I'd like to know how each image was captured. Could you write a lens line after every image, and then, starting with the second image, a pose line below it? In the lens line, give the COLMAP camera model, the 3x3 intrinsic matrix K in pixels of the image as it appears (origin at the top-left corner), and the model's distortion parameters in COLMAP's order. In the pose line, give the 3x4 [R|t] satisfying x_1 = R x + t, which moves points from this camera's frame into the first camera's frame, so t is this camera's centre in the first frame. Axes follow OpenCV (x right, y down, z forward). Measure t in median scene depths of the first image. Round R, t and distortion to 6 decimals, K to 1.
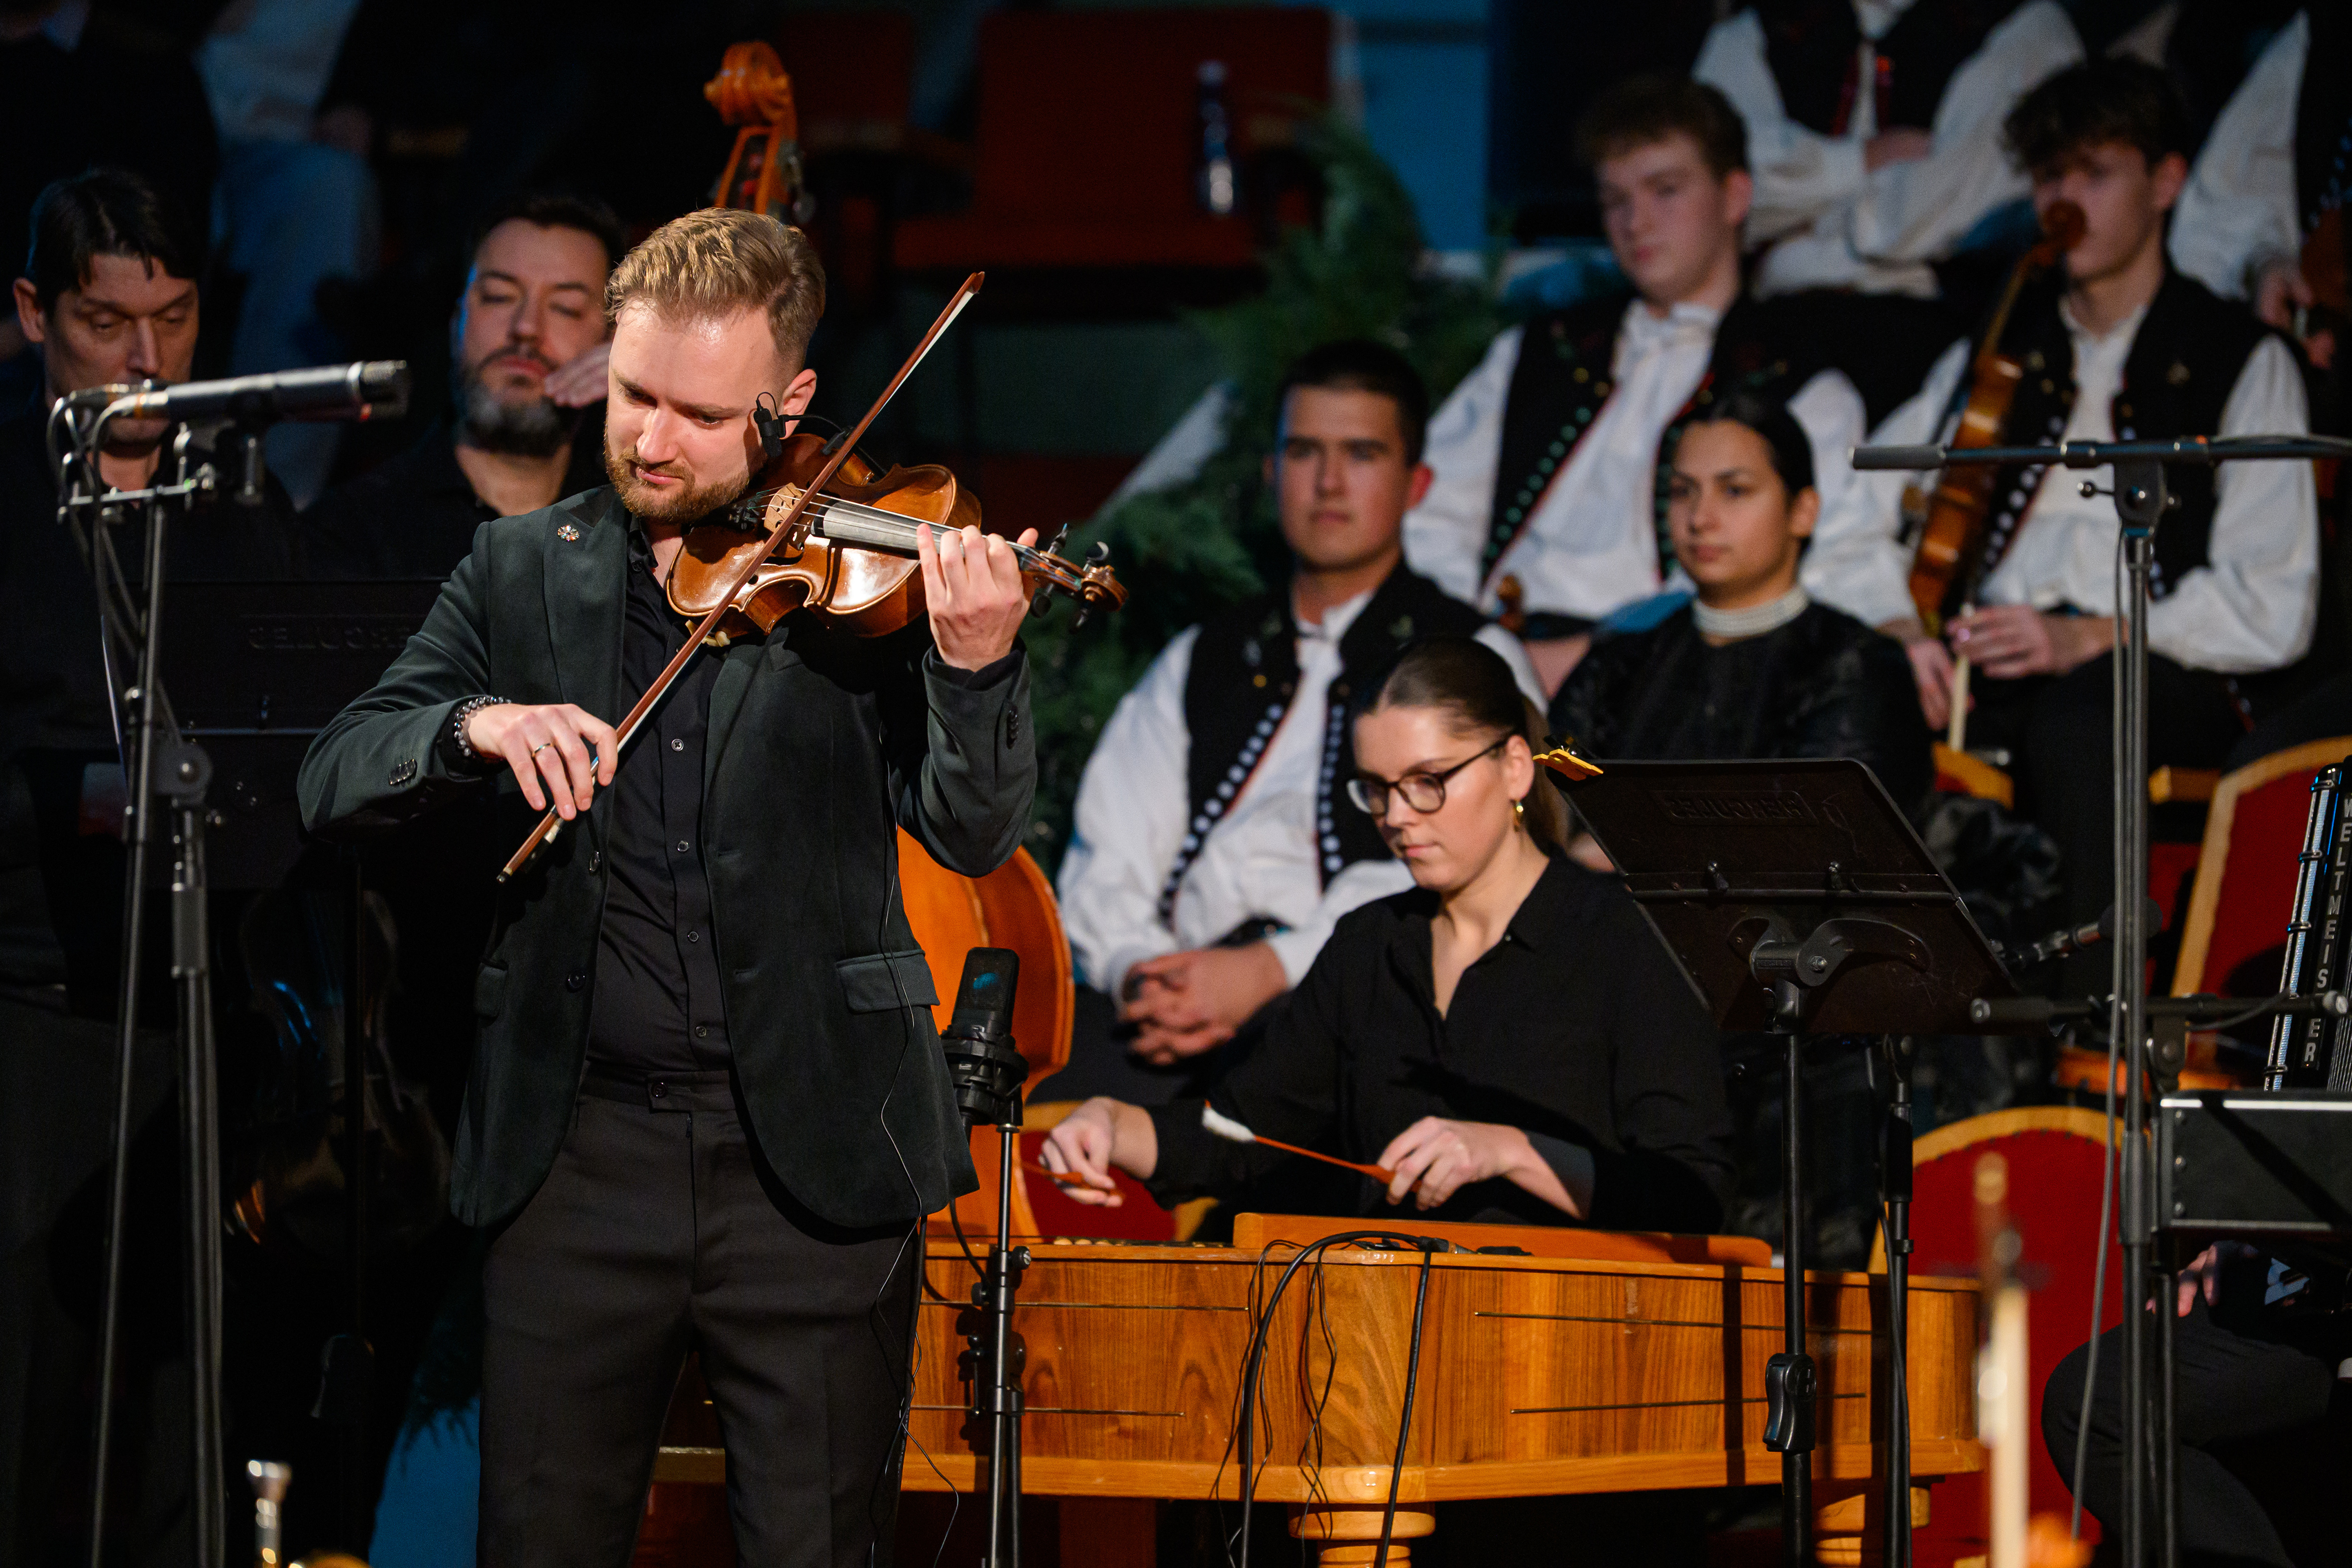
lens RADIAL K [[13036.6, 0, 1176.0], [0, 13036.6, 784.0], [0, 0, 1]] dist [-1.734544, 162.583987]
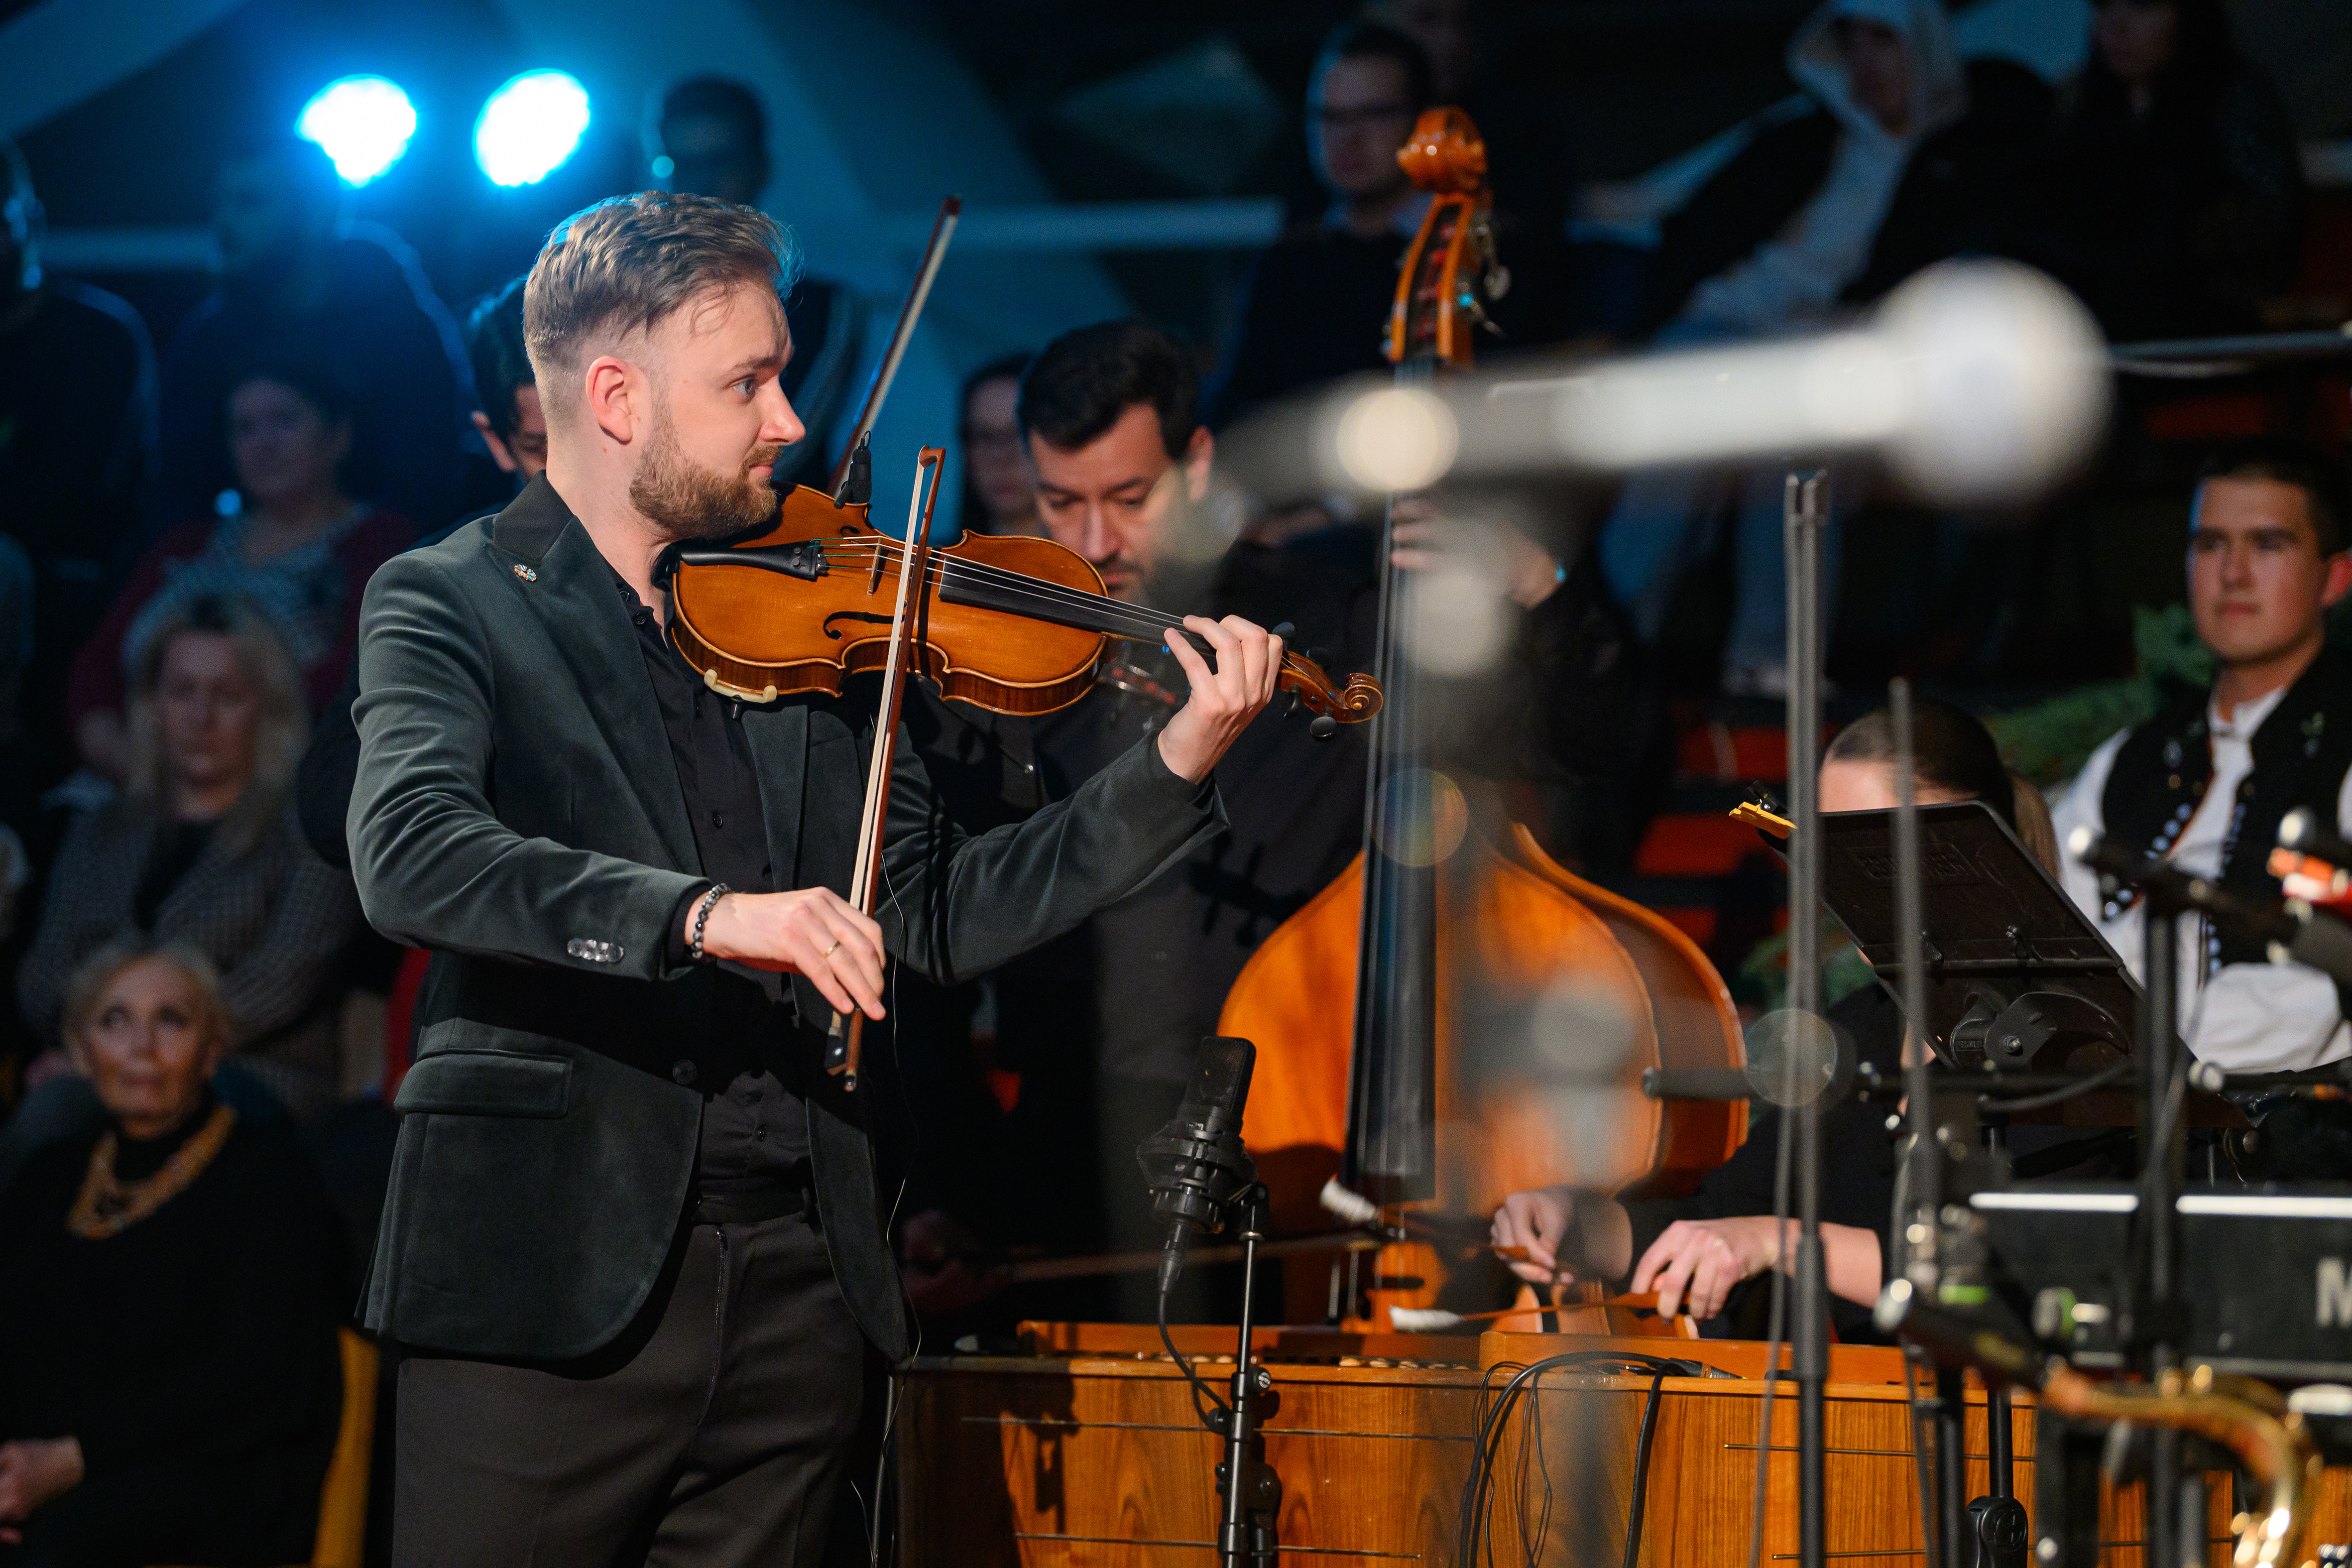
lens RADIAL K [[9707.2, 0, 1176.0], [0, 9707.2, 784.0], [0, 0, 1]] dist [-0.115269, -1.262794]
pose [[0.957825, -0.013381, -0.287041, 0.173377], [0.006815, 0.999692, -0.023861, 0.010996], [0.287272, 0.020899, 0.957621, 0.349130]]
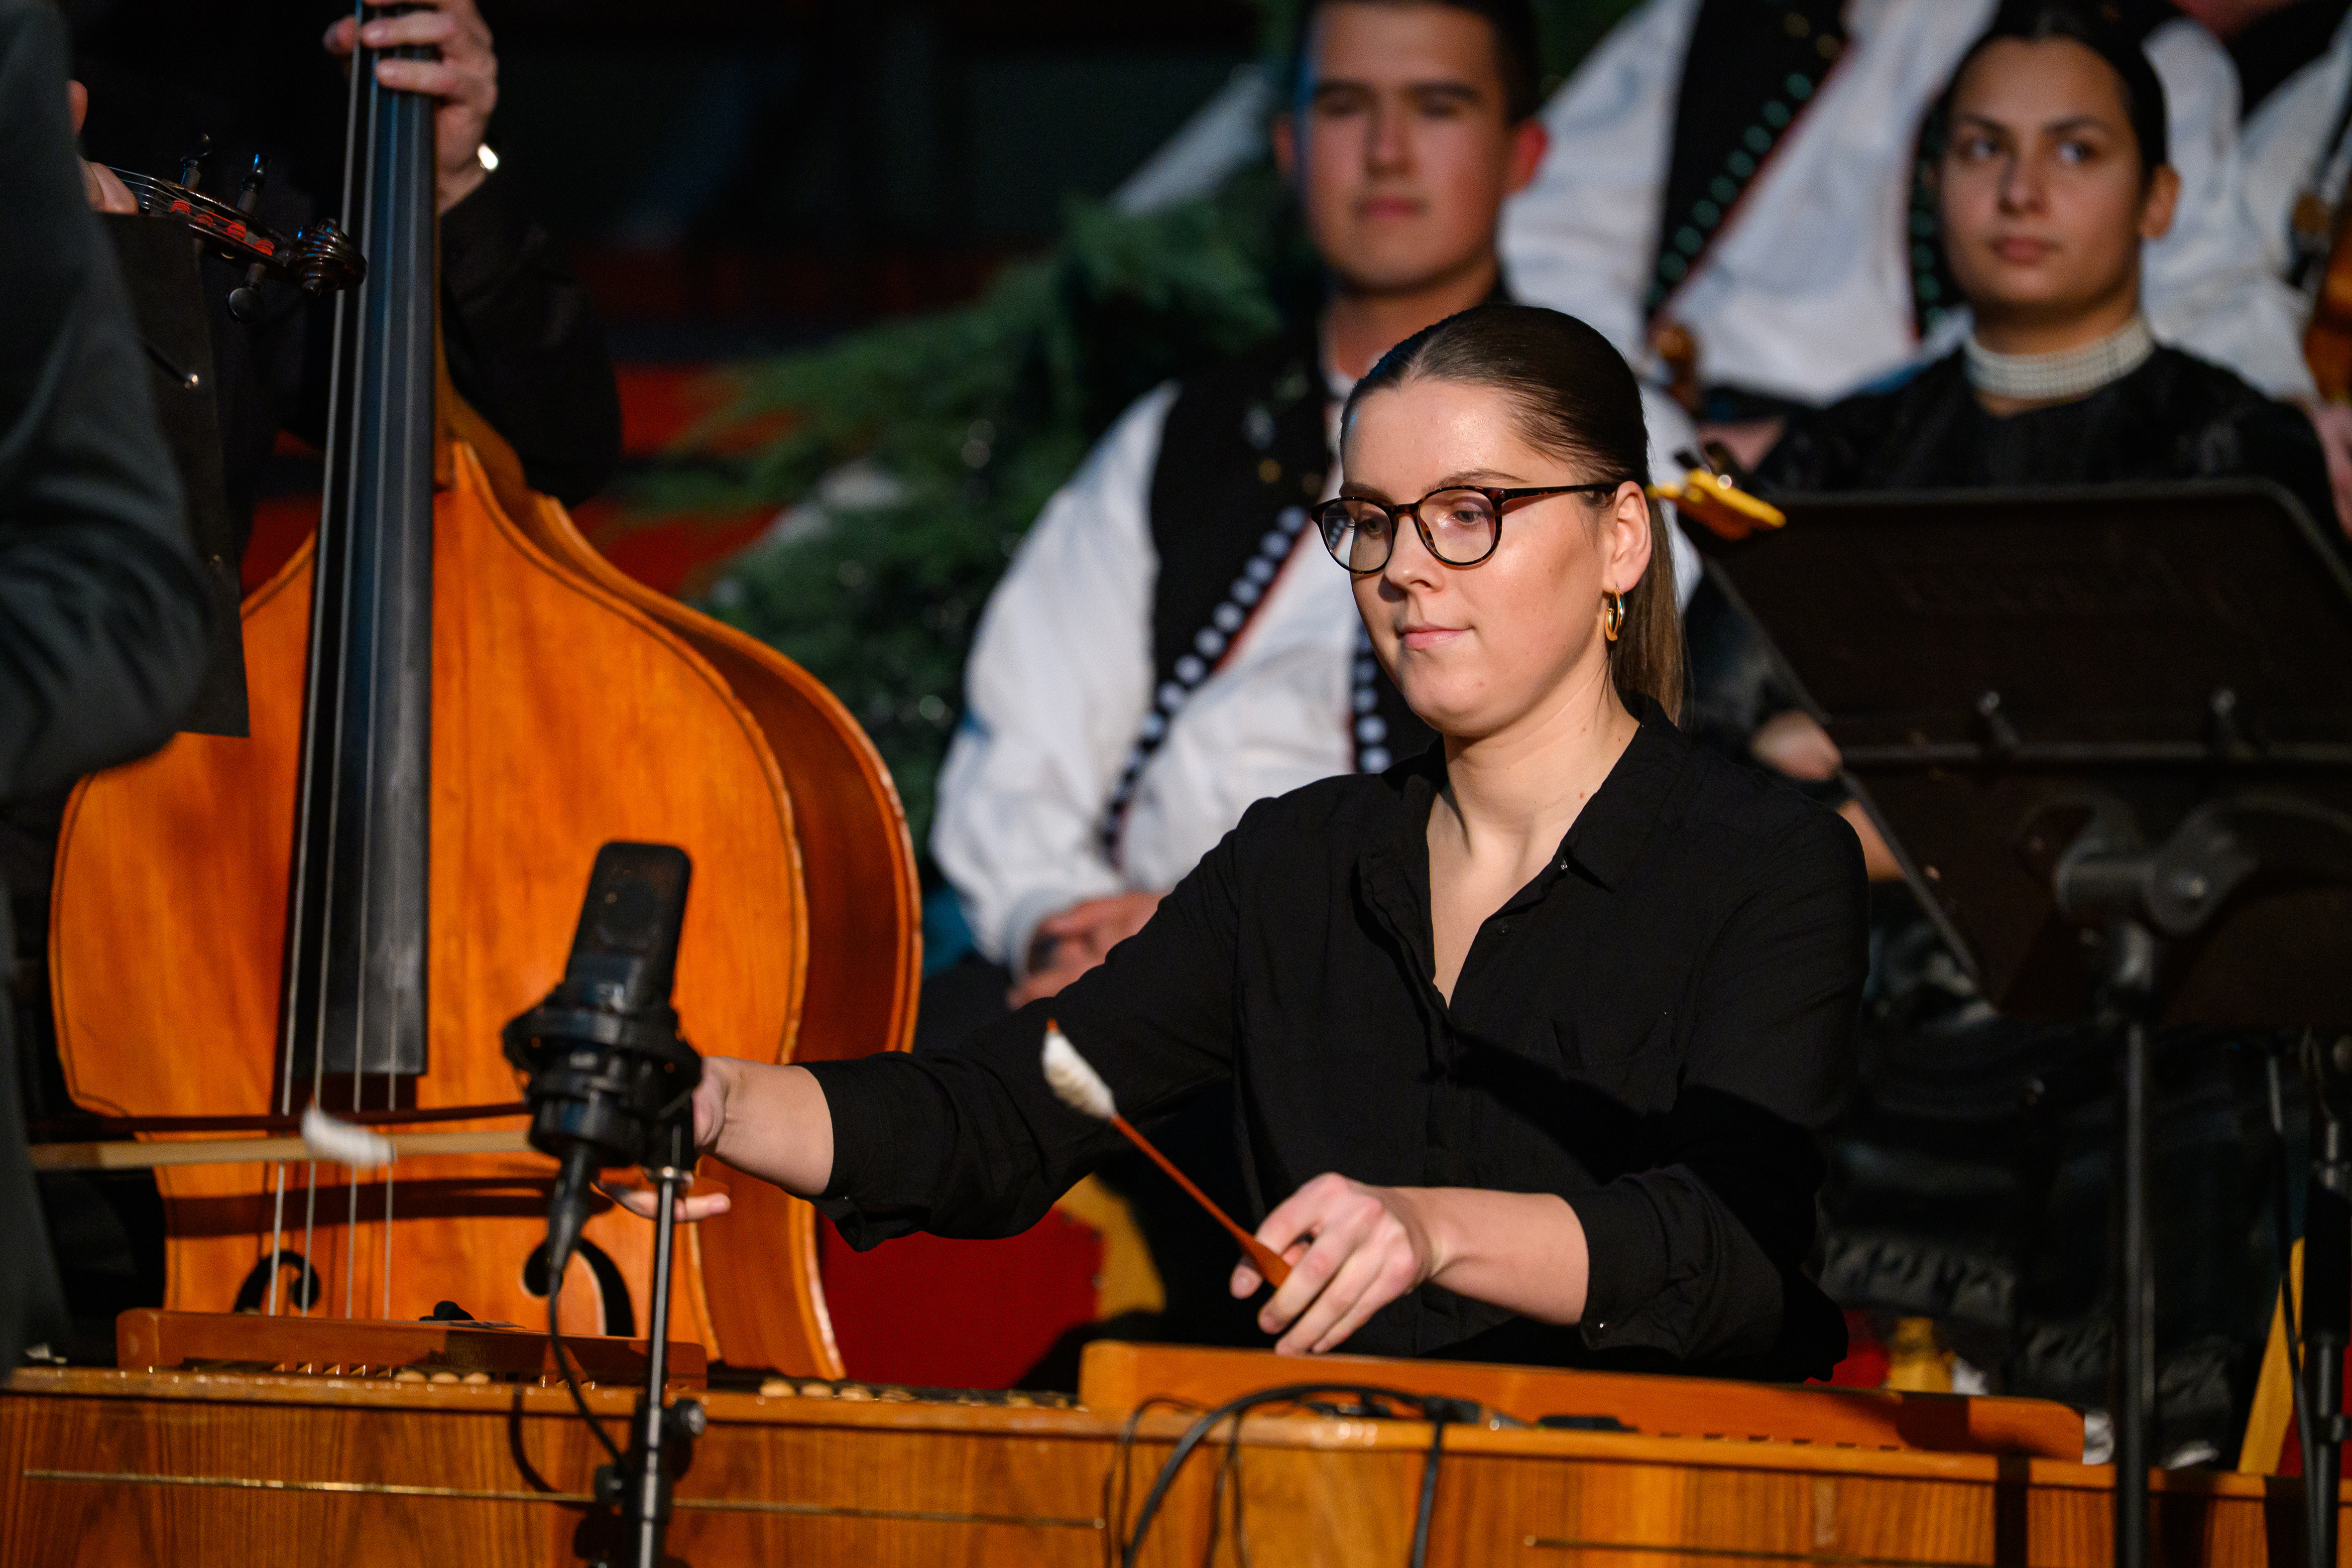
lens RADIAL K [[13036.6, 0, 1176.0], [0, 13036.6, 784.0], [0, 0, 1]] dist [-1.734544, 162.583987]
pose [[0.999625, 0.016656, -0.021718, 0.019216], [-0.016748, 0.999851, -0.004067, 0.011846], [0.021647, 0.004429, 0.999756, 0.457621]]
